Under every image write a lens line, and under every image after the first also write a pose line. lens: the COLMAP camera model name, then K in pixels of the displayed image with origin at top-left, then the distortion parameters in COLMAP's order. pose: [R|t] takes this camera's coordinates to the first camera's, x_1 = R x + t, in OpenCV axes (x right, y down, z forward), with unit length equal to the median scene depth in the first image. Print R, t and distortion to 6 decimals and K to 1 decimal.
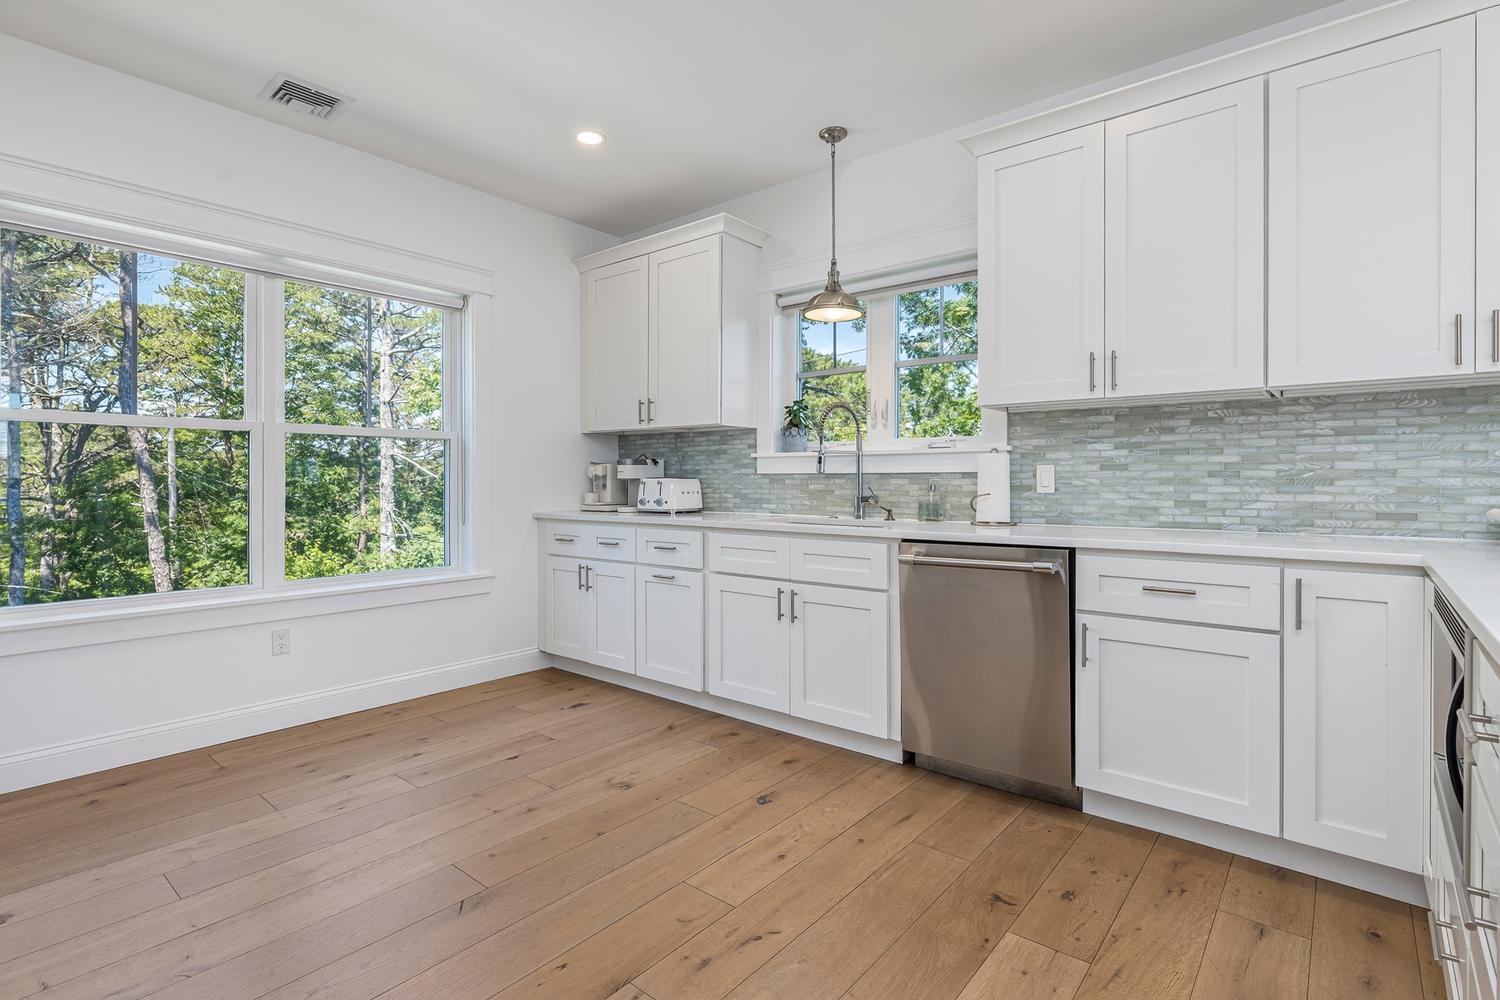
lens RADIAL K [[715.1, 0, 743.9], [0, 715.1, 481.7], [0, 0, 1]] dist [-0.000310, -0.000073]
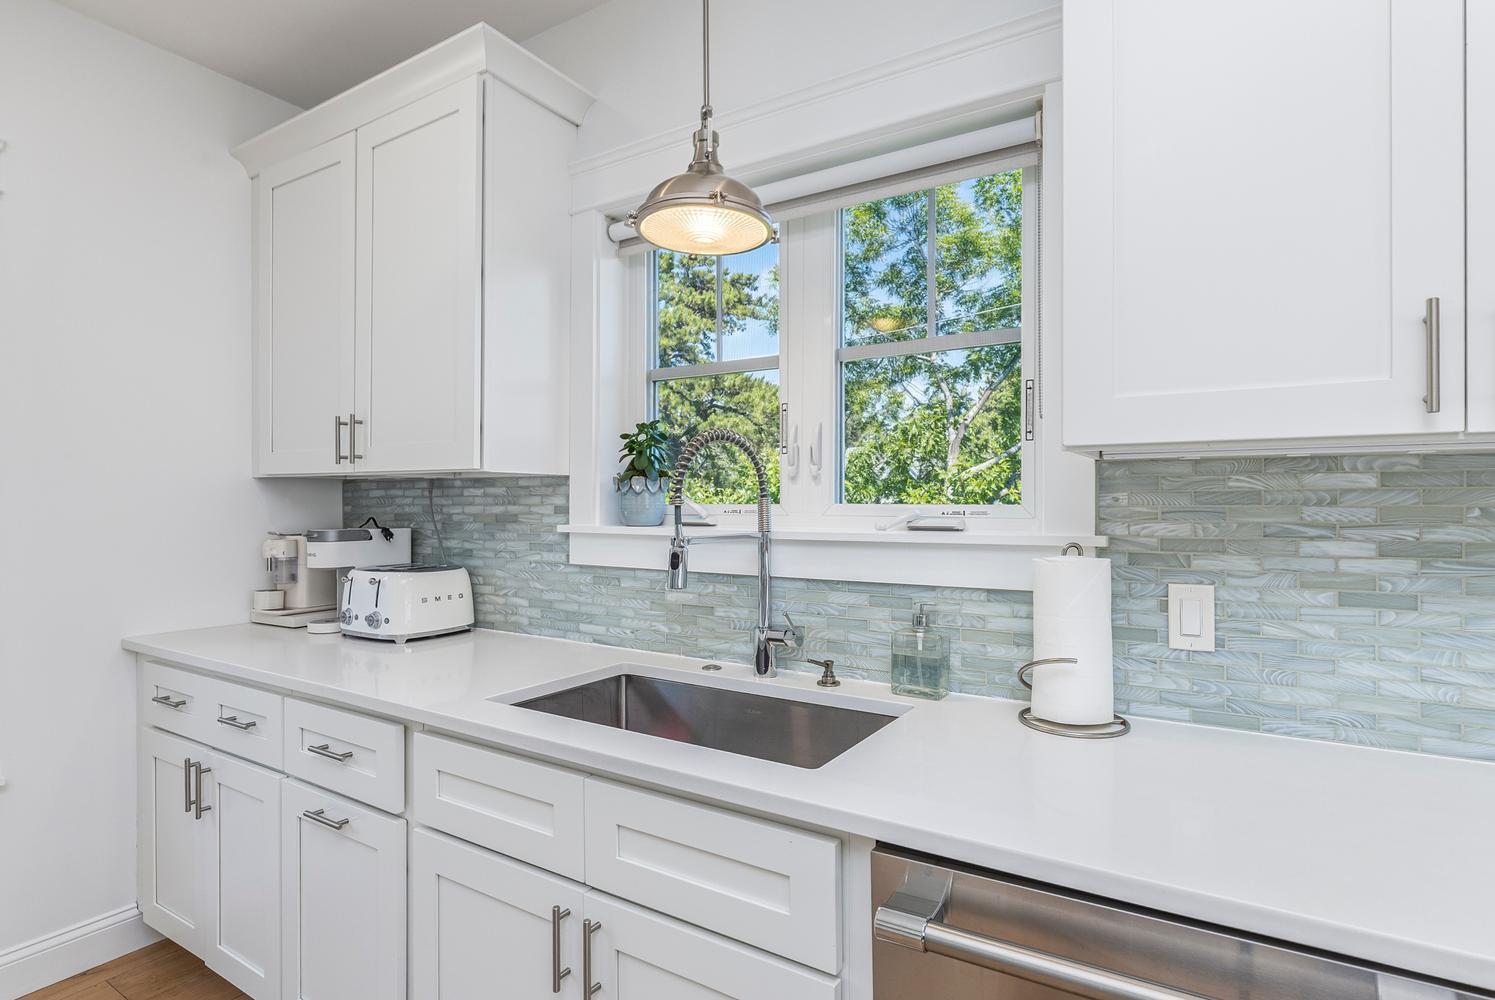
lens RADIAL K [[778.9, 0, 747.5], [0, 778.9, 500.0], [0, 0, 1]] dist [0.001498, -0.000106]
pose [[0.991968, 0.002733, 0.126463, 0.081263], [-0.001342, 0.999938, -0.011088, -0.055984], [-0.126485, 0.010830, 0.991909, 0.467759]]
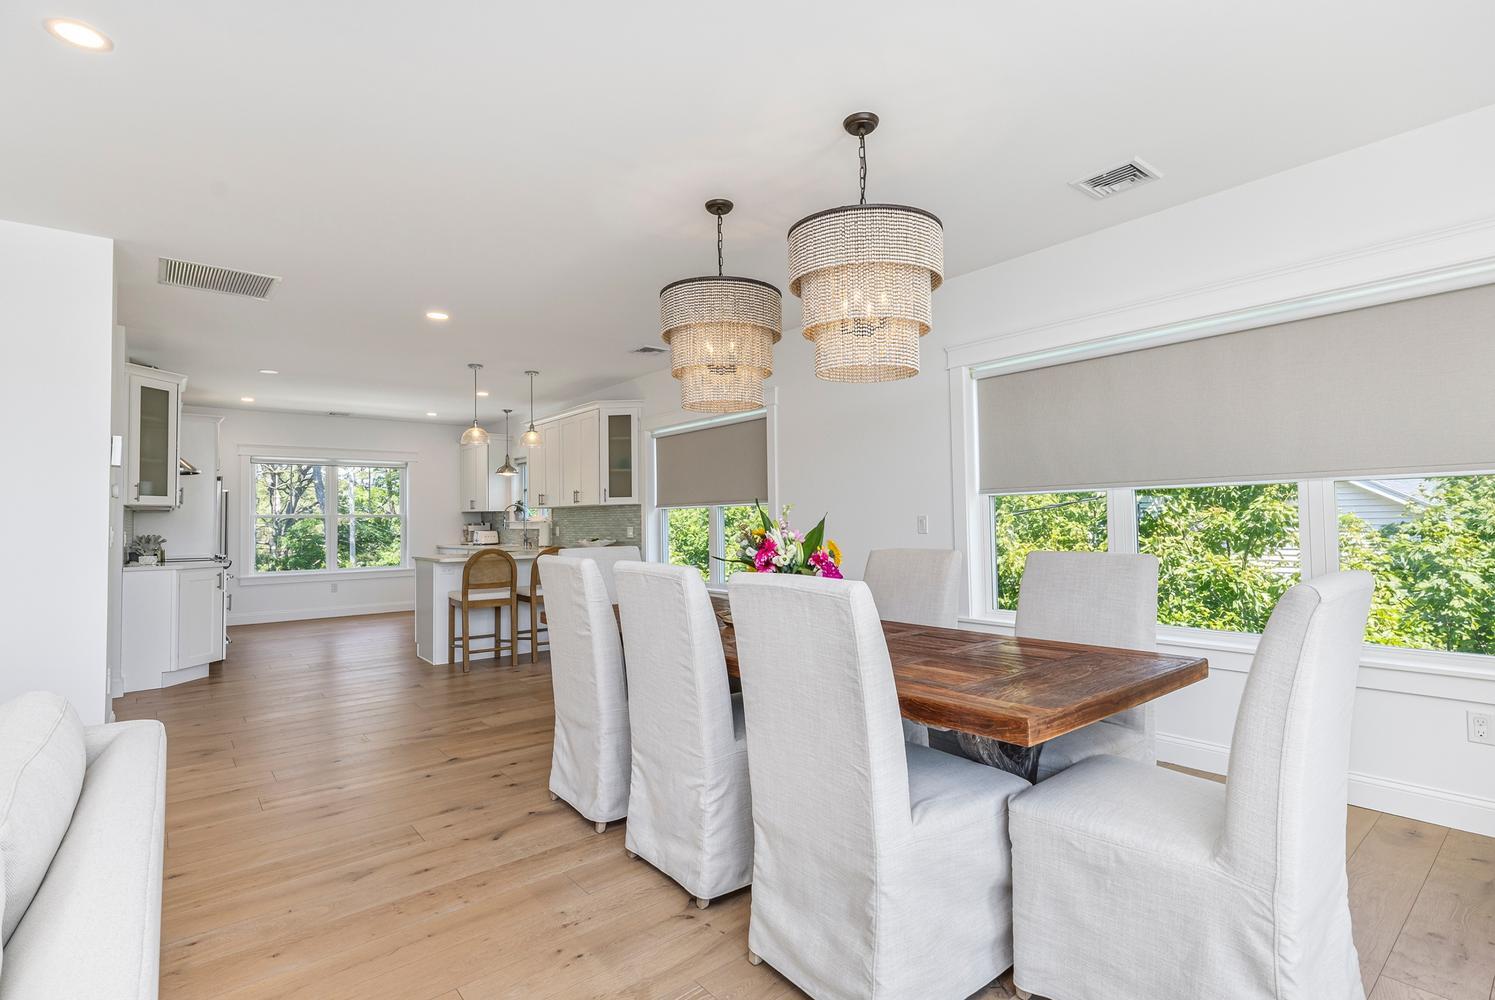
lens RADIAL K [[701.6, 0, 747.5], [0, 701.6, 500.0], [0, 0, 1]] dist [0.001266, 0.000157]
pose [[0.983894, -0.015926, -0.178044, 1.408214], [0.009772, 0.999326, -0.035388, -0.018475], [0.178488, 0.033079, 0.983386, -1.415205]]
